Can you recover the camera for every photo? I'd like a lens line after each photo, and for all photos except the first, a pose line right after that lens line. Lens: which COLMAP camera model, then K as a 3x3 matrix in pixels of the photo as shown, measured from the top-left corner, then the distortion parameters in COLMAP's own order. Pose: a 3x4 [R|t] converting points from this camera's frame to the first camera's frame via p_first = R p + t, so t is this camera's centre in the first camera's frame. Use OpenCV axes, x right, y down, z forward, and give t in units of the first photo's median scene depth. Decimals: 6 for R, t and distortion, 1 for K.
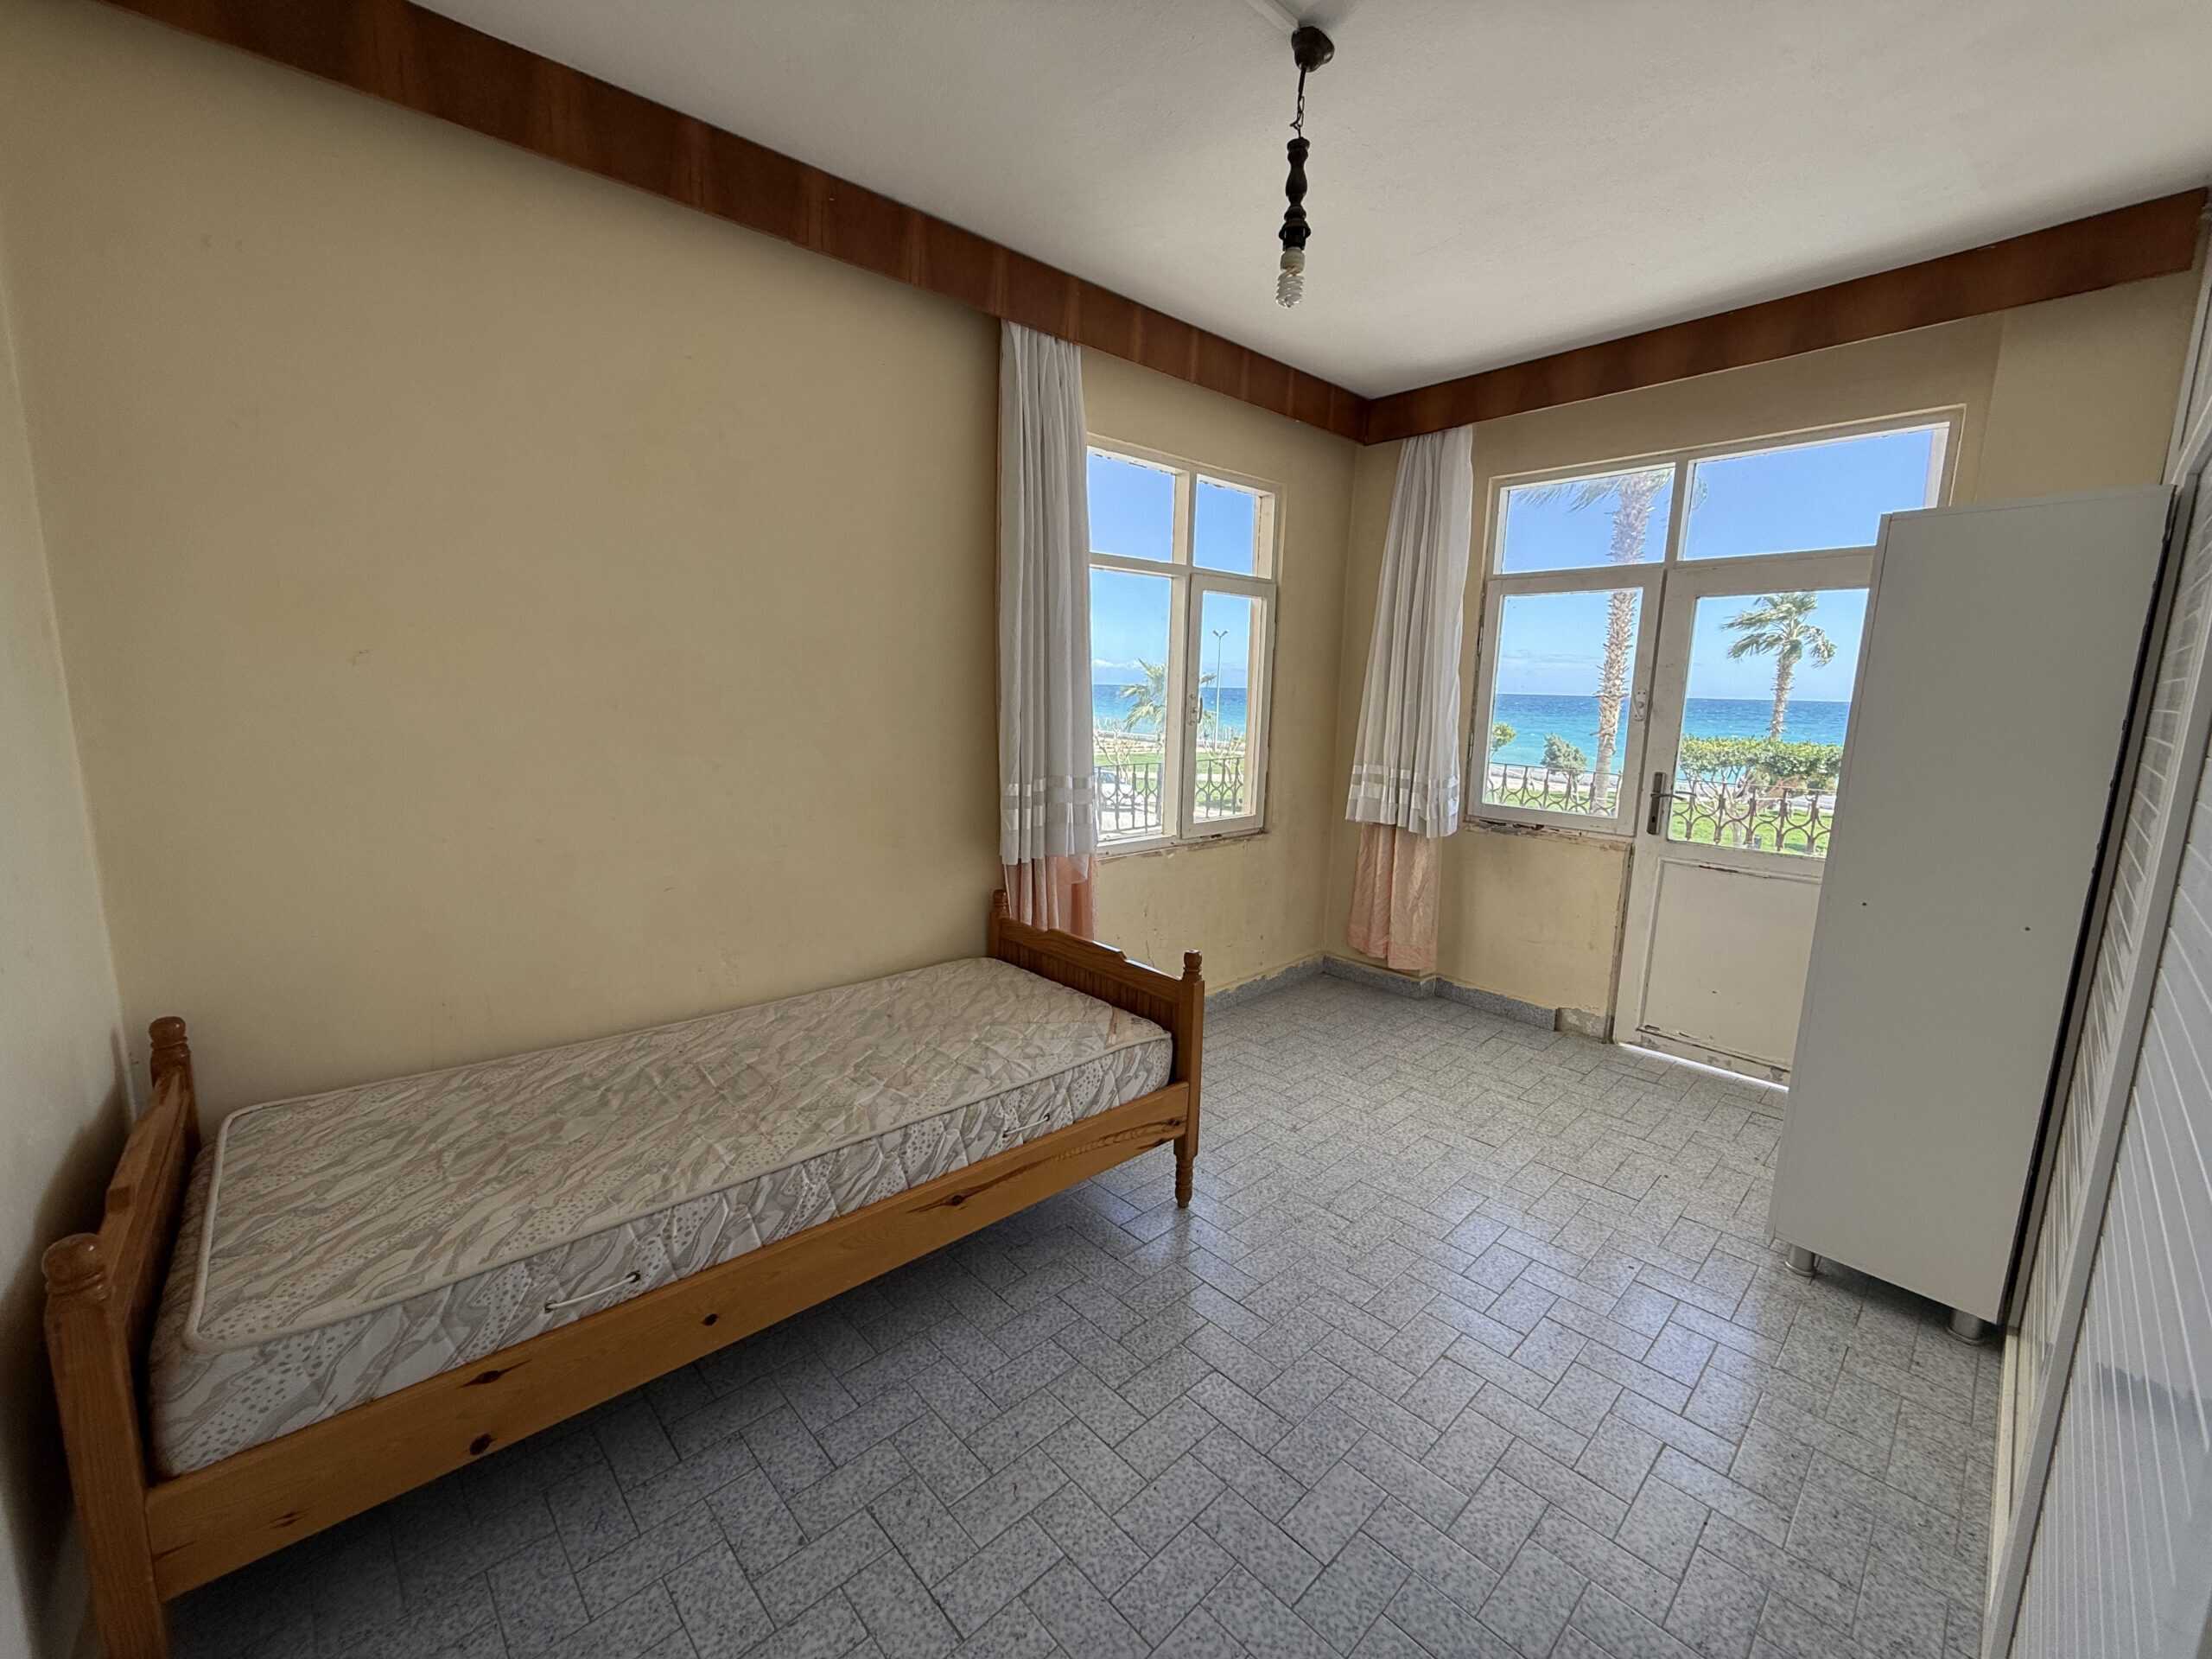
lens RADIAL K [[871.4, 0, 1105.3], [0, 871.4, 828.3], [0, 0, 1]] dist [-0.001869, 0.000491]
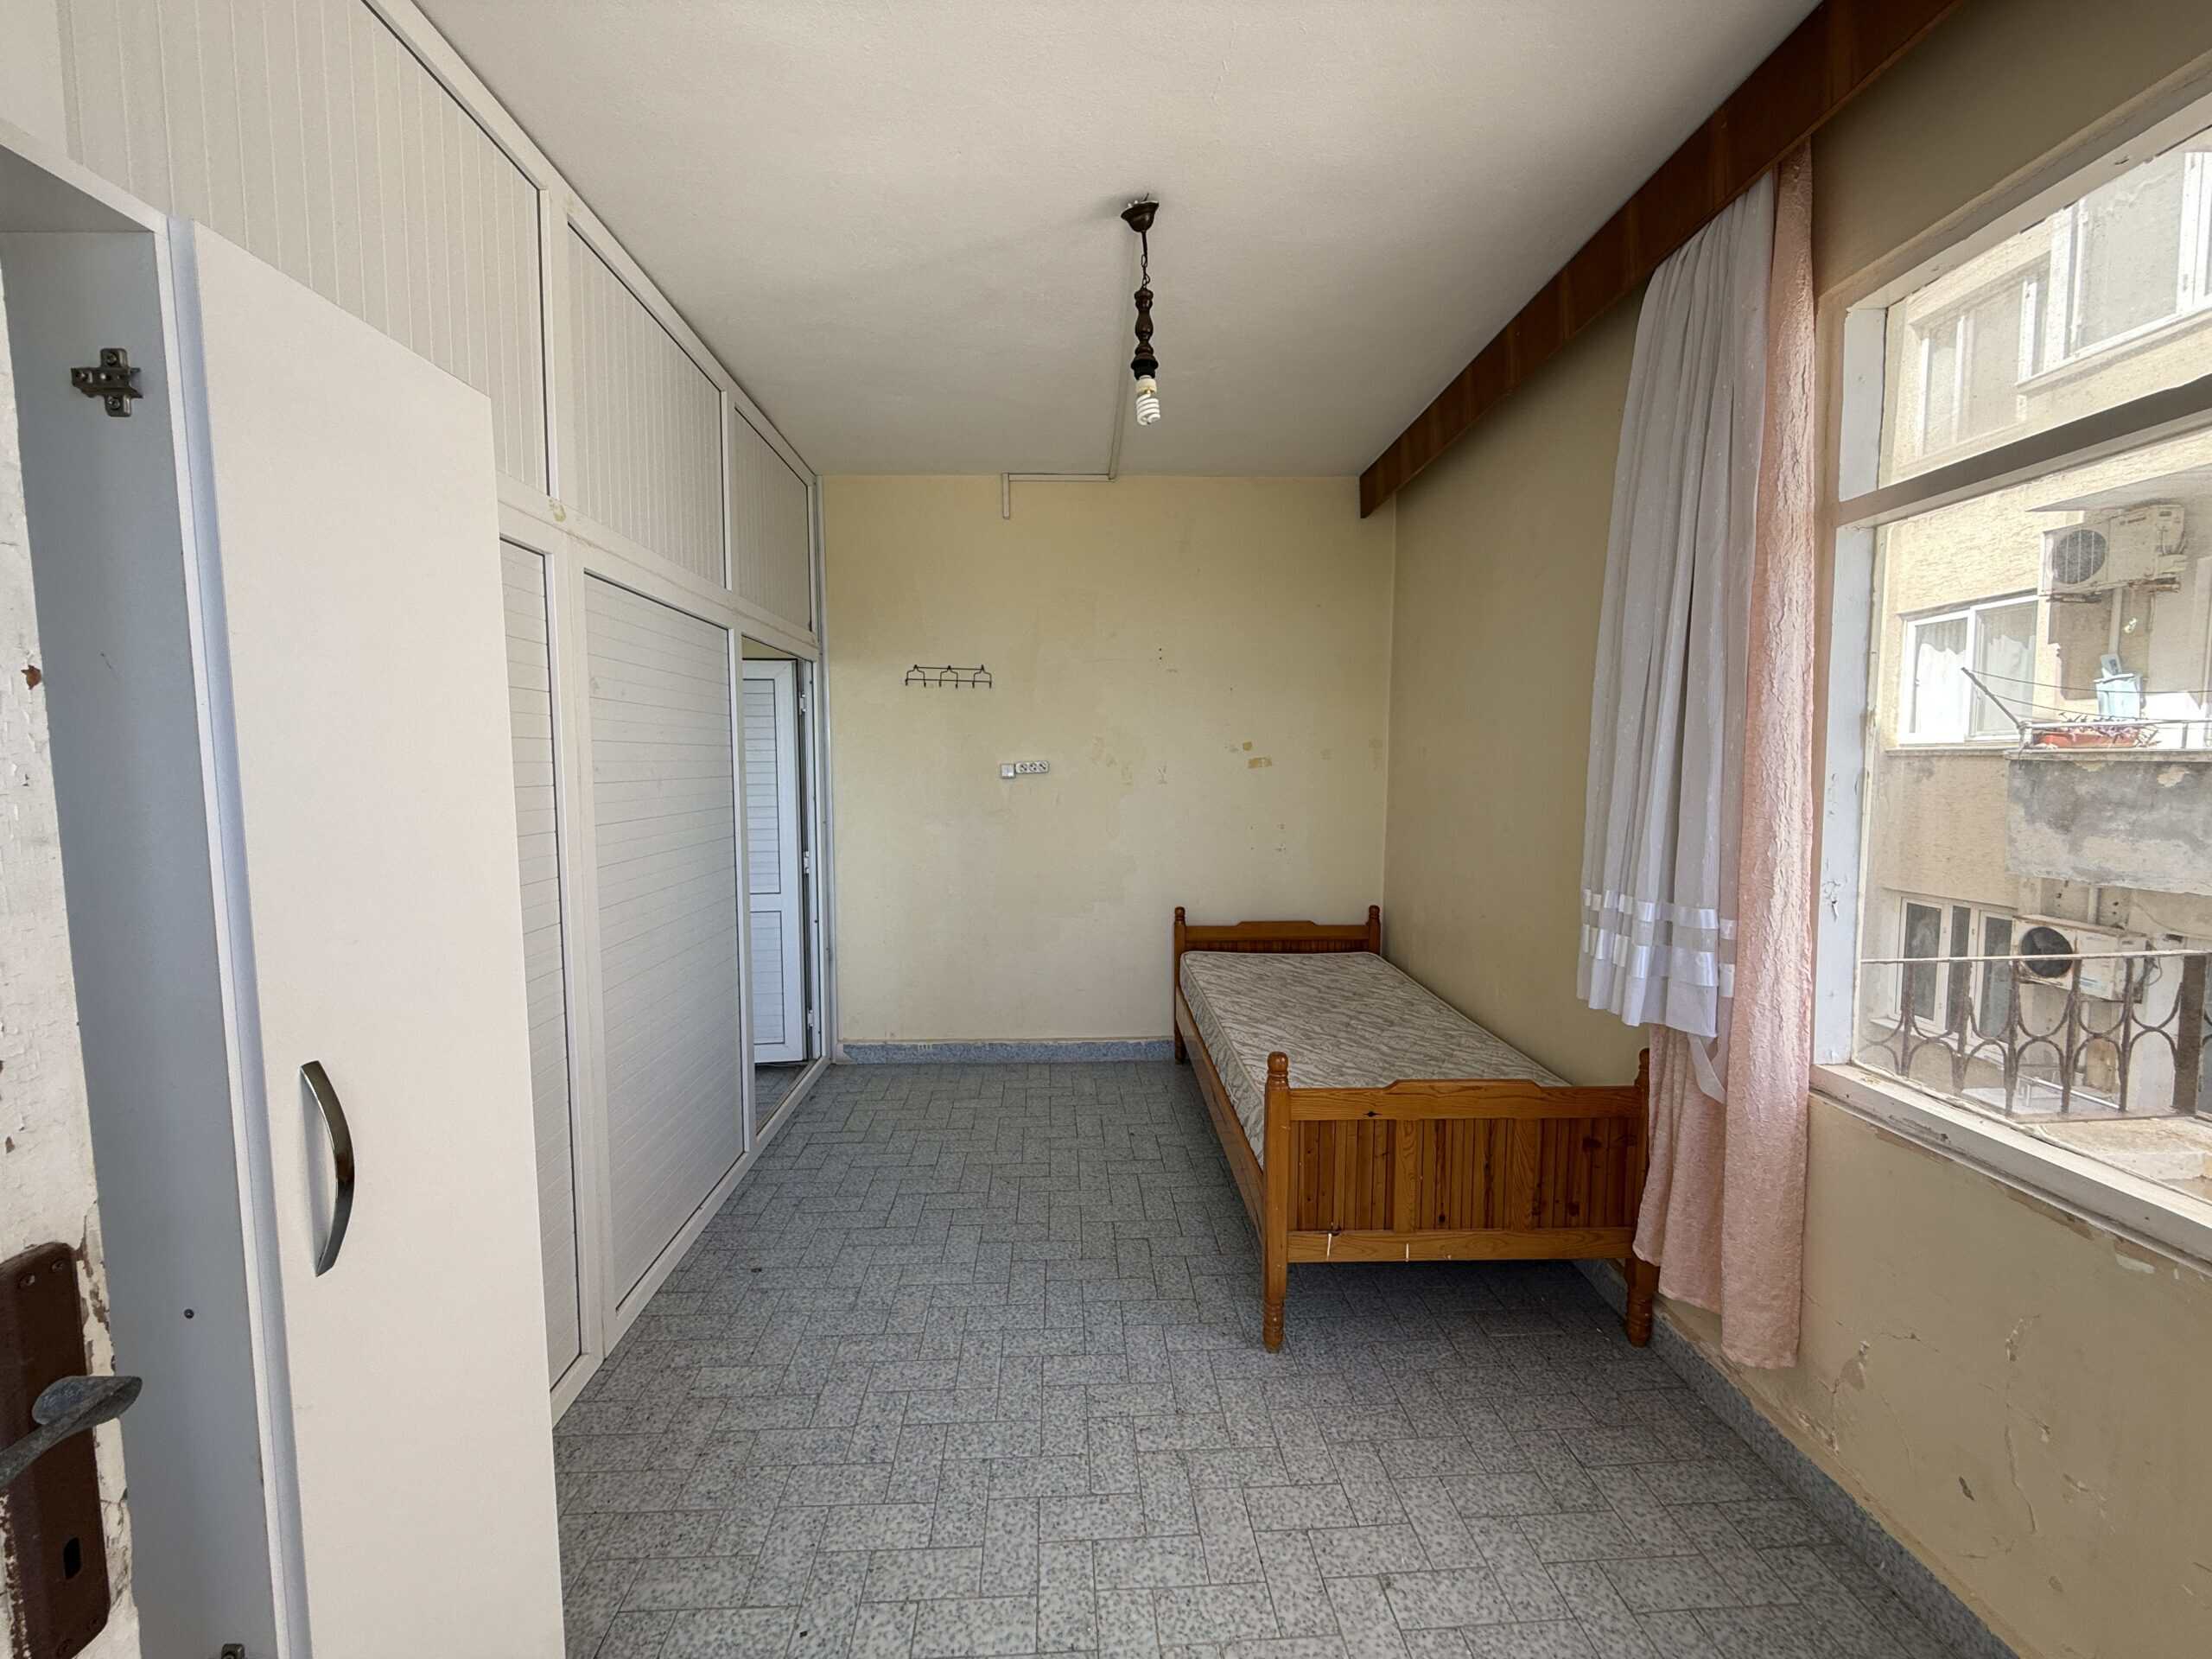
lens RADIAL K [[871.4, 0, 1105.6], [0, 871.4, 820.6], [0, 0, 1]] dist [-0.001869, 0.000491]
pose [[-0.639262, 0.039154, -0.767991, 0.928195], [-0.128463, 0.979231, 0.156855, -0.218851], [0.758183, 0.198930, -0.620956, 1.440732]]
